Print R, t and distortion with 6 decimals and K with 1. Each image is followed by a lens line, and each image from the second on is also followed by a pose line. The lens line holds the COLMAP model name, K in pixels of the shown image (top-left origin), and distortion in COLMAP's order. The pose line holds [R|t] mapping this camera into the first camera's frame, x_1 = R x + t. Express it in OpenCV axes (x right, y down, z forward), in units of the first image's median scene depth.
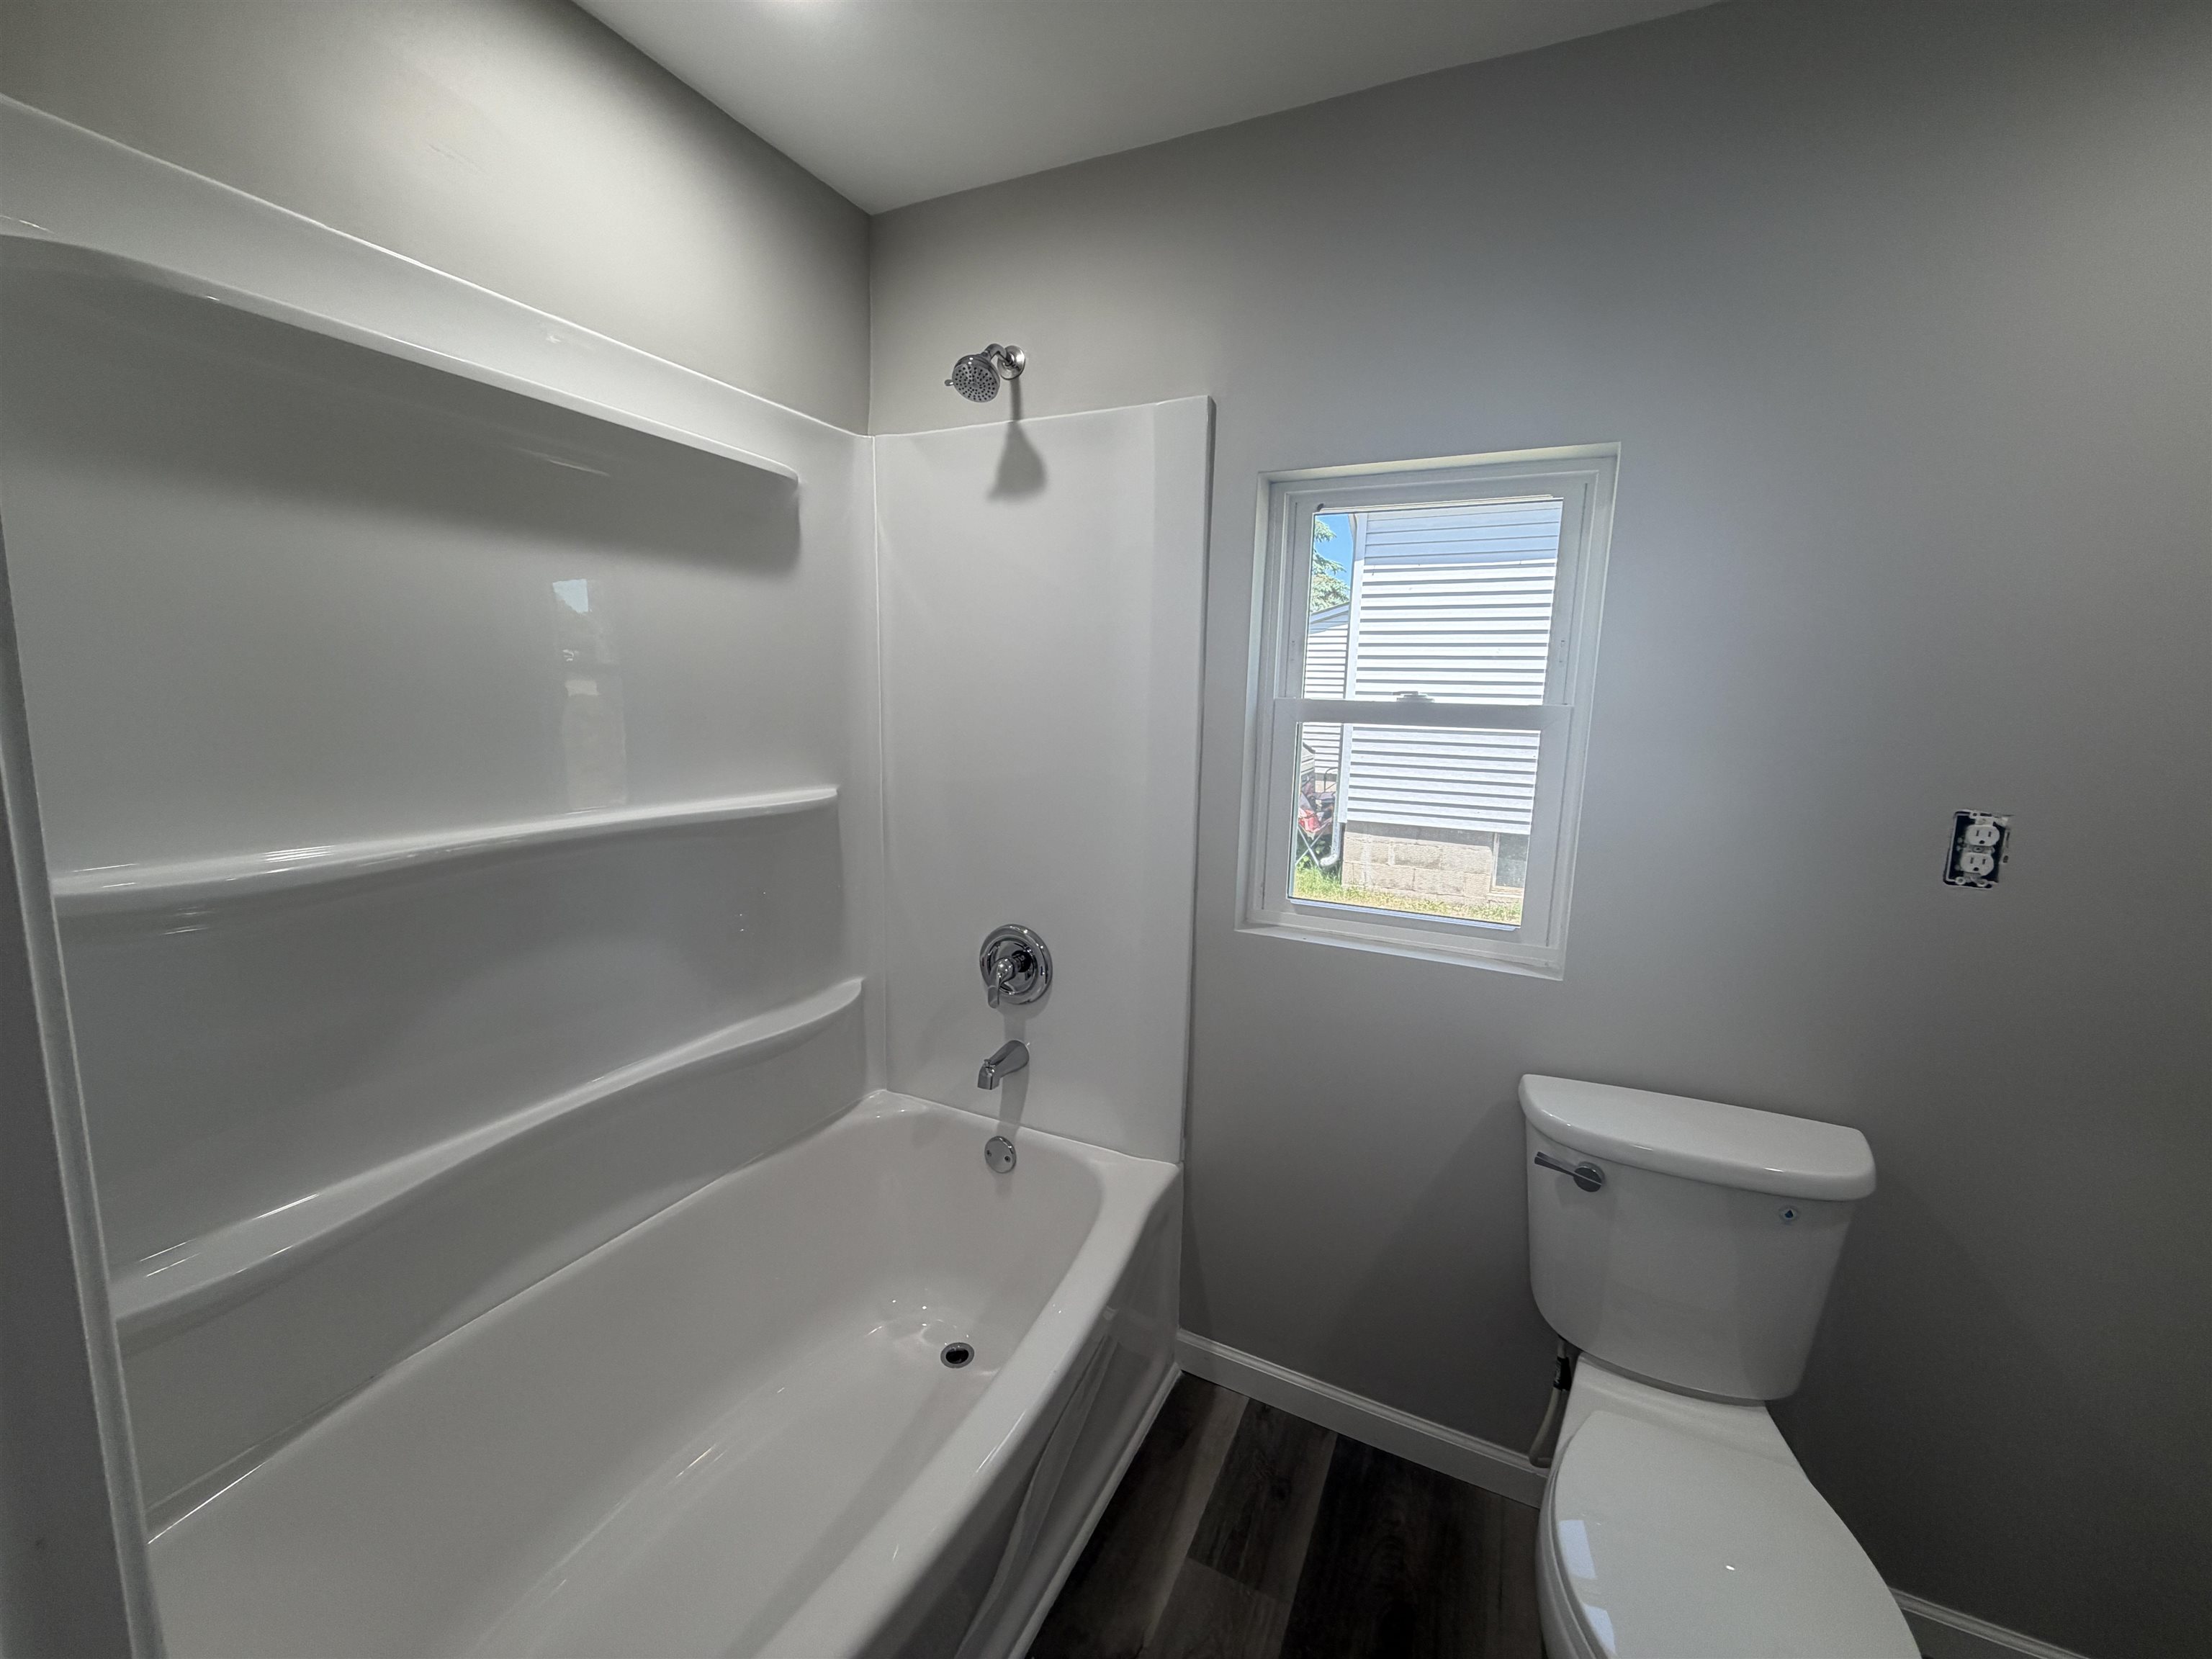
lens RADIAL K [[883.1, 0, 1102.0], [0, 883.1, 831.9], [0, 0, 1]] dist [-0.000213, 0.000236]
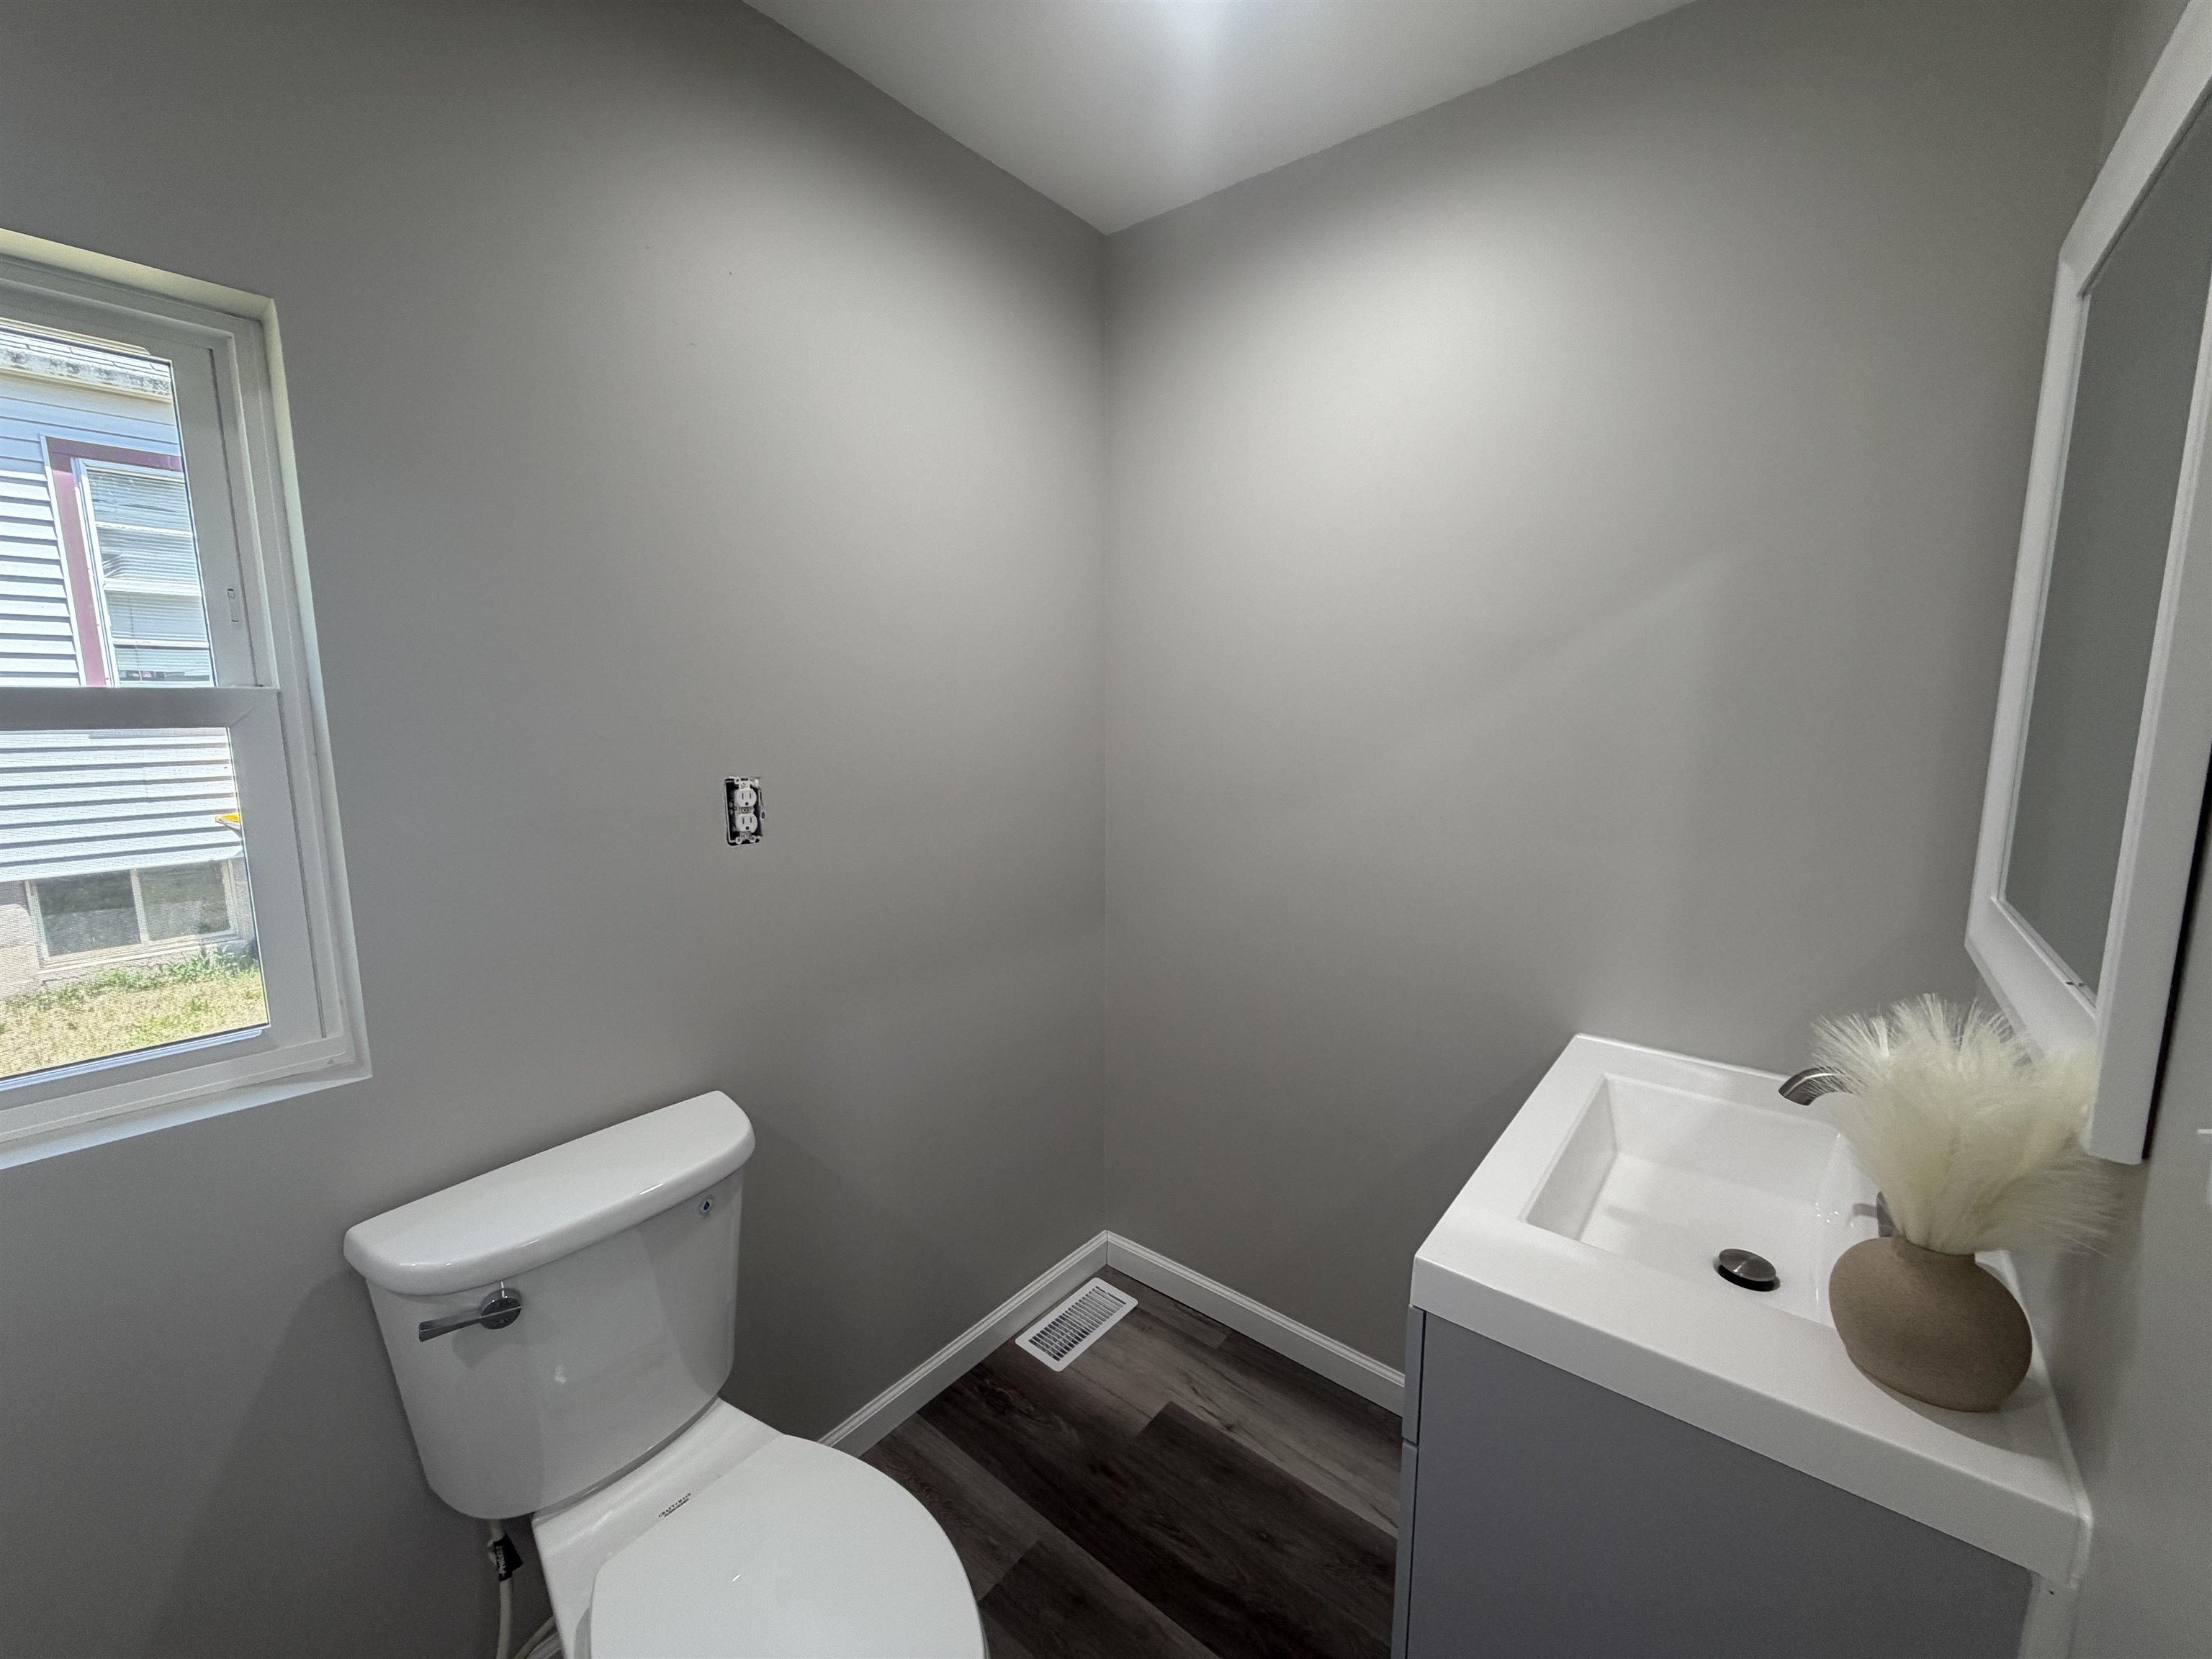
lens RADIAL K [[883.1, 0, 1102.0], [0, 883.1, 831.9], [0, 0, 1]] dist [-0.000213, 0.000236]
pose [[0.238220, -0.167398, 0.956676, 0.018342], [0.149444, 0.979621, 0.134200, -0.034422], [-0.959644, 0.111001, 0.258382, 0.260152]]
